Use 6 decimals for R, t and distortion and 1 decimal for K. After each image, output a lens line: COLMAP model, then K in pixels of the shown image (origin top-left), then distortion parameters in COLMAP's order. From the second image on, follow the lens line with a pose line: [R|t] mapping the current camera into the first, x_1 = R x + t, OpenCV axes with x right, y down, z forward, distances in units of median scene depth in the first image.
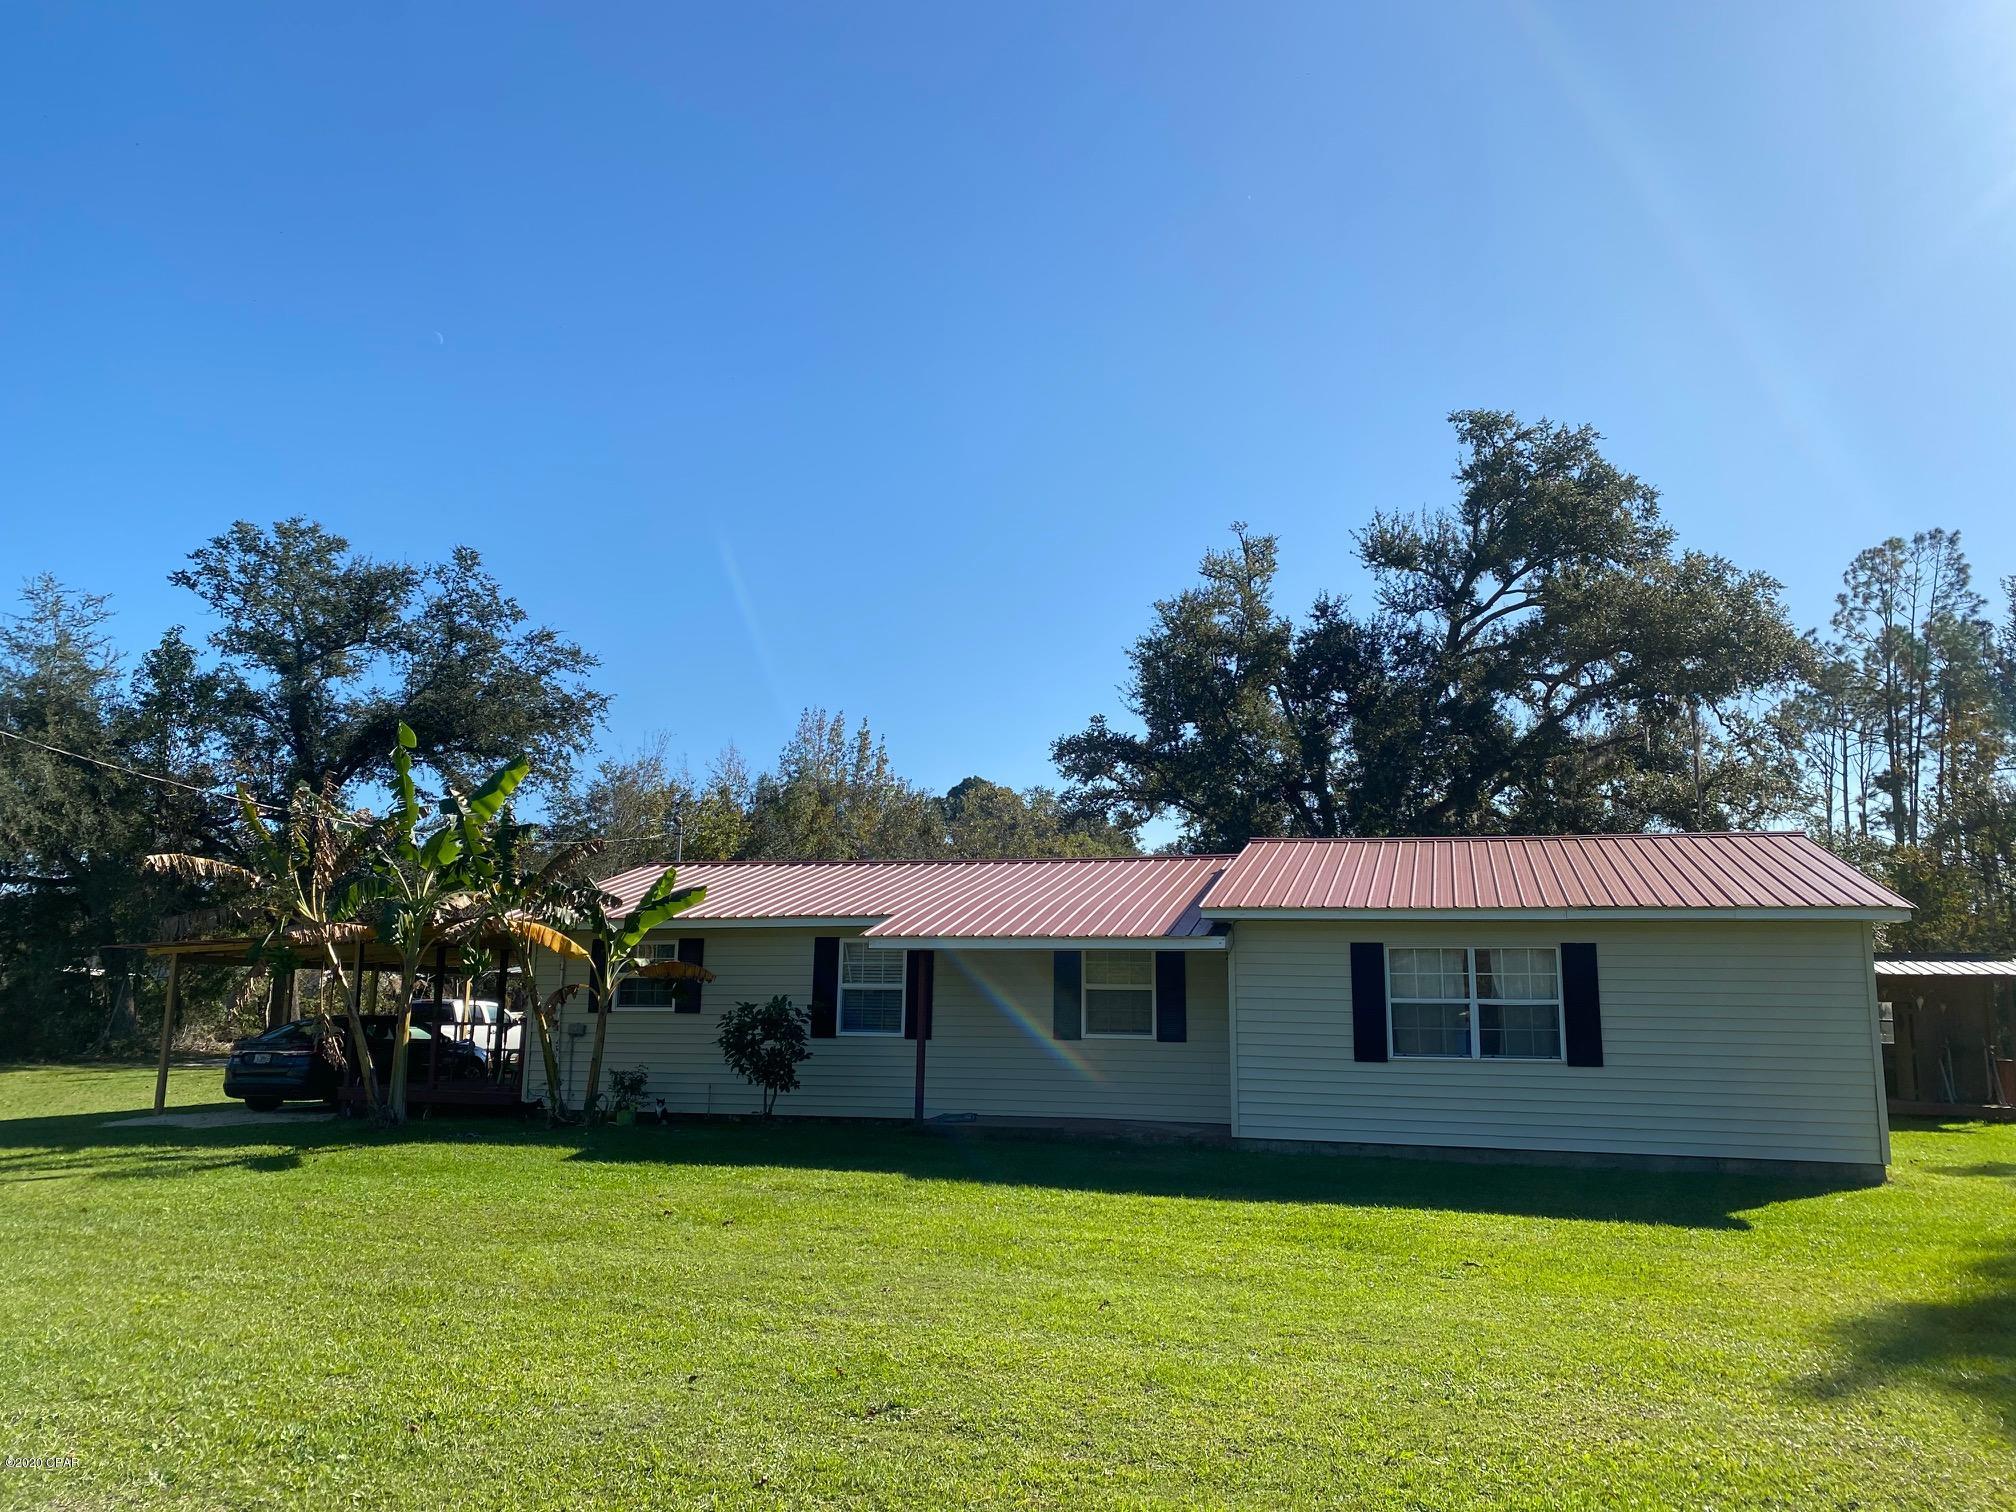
lens RADIAL K [[1499.9, 0, 1011.7], [0, 1499.9, 741.3], [0, 0, 1]] dist [0.032373, -0.053026]
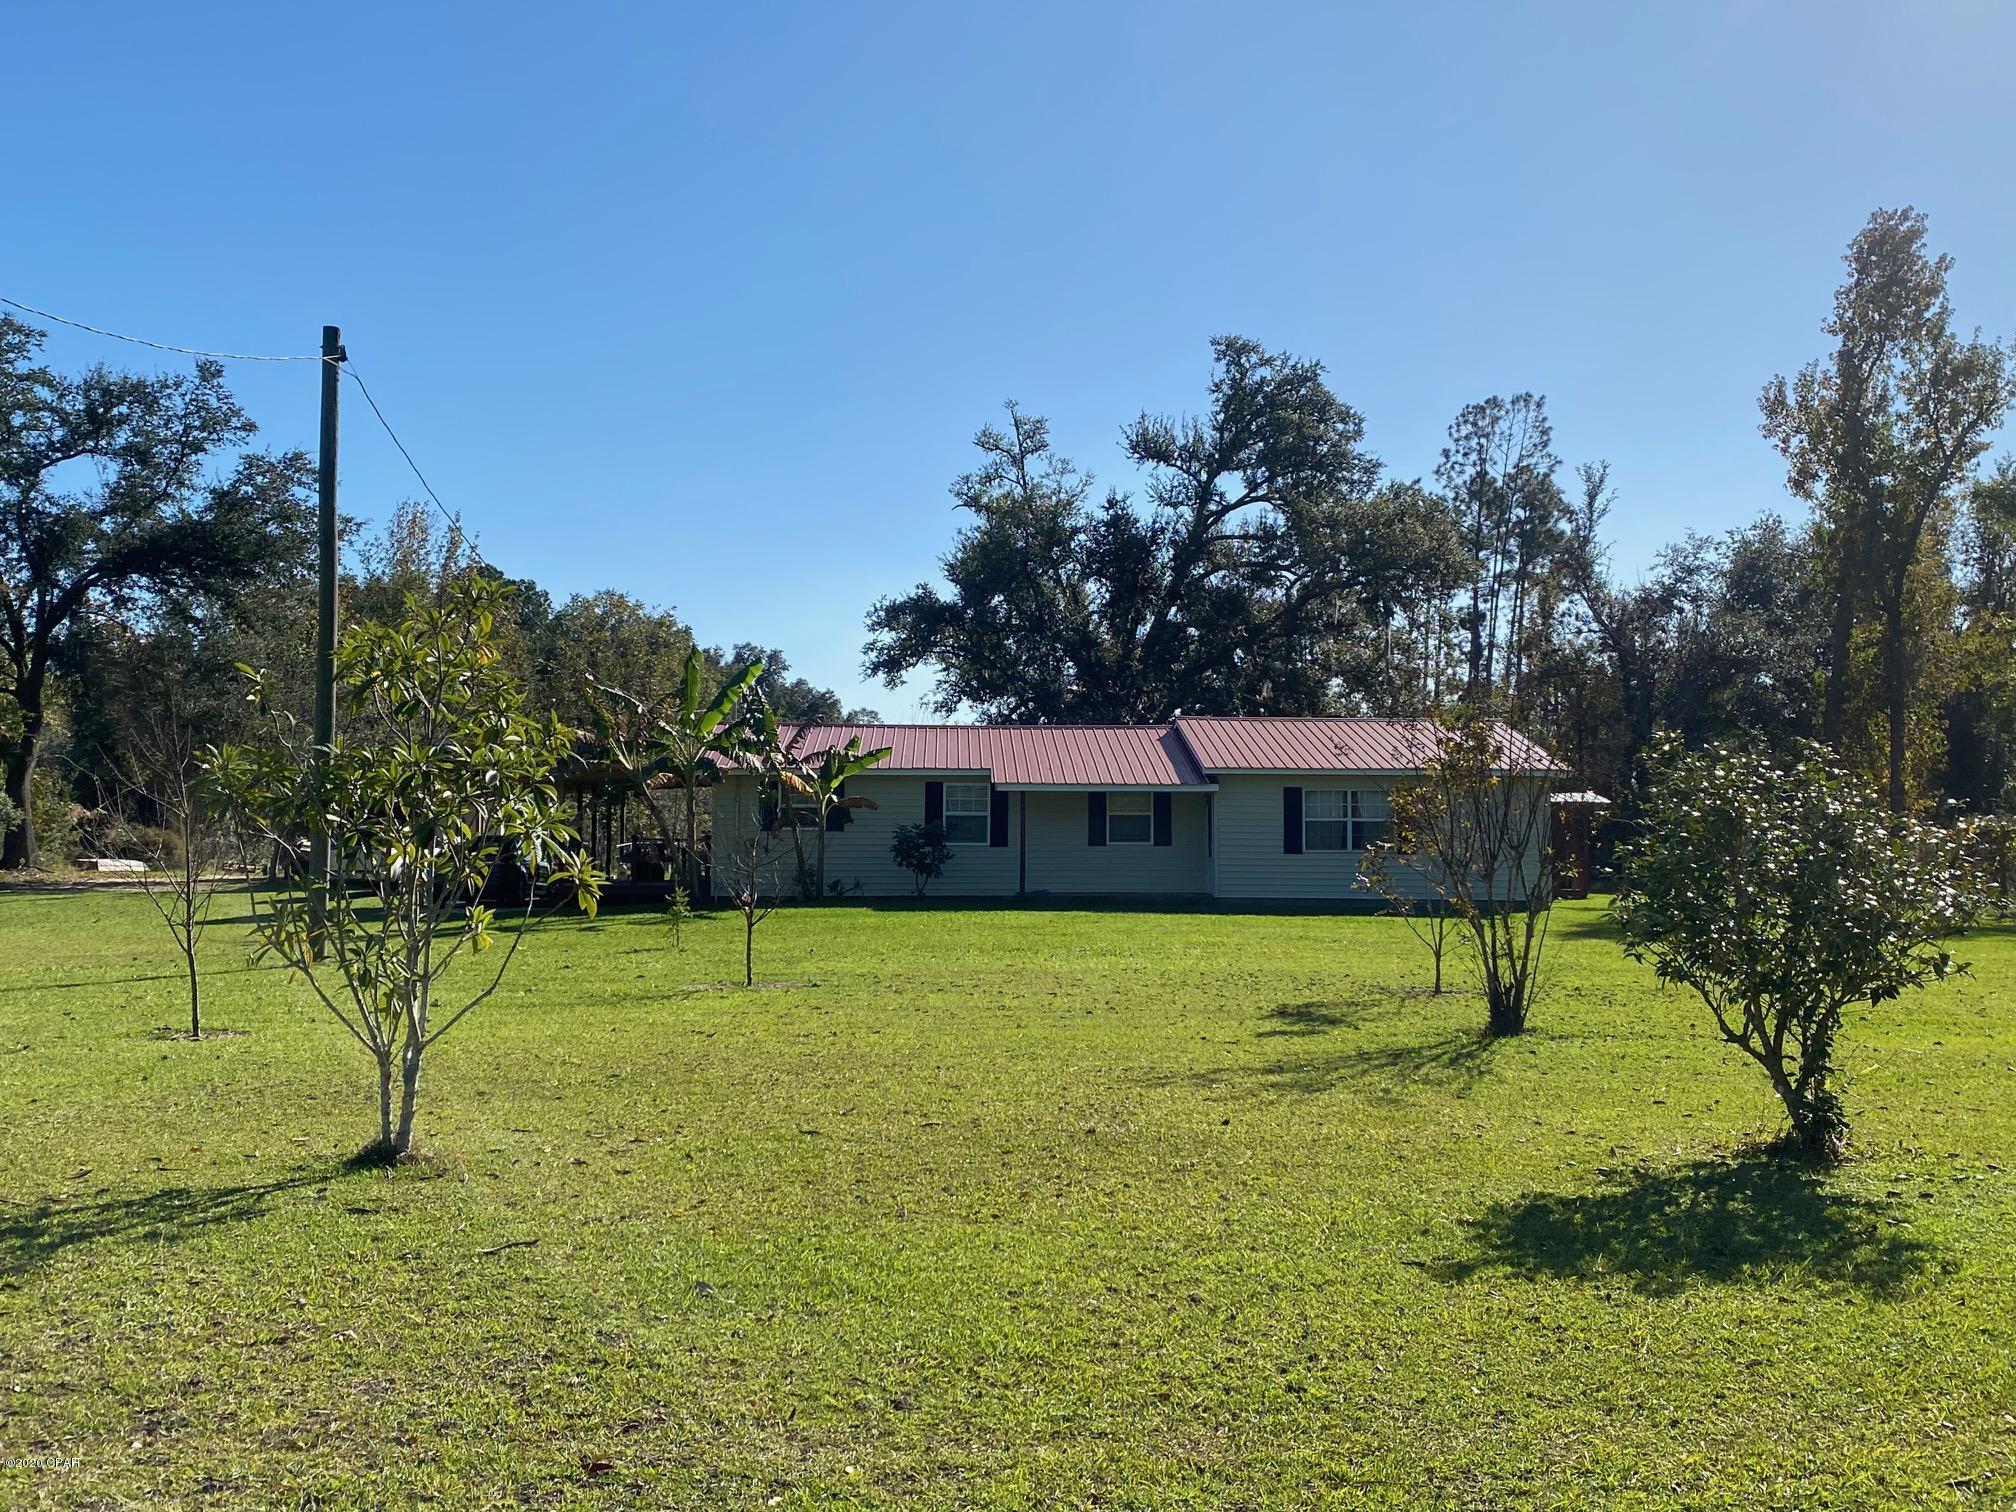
lens RADIAL K [[2006.2, 0, 1009.3], [0, 2006.2, 763.7], [0, 0, 1]] dist [0.057626, 0.000000]
pose [[0.944835, 0.001223, 0.327544, -0.380298], [-0.046331, 0.990438, 0.129947, -0.082199], [-0.324253, -0.137954, 0.935857, -0.487833]]
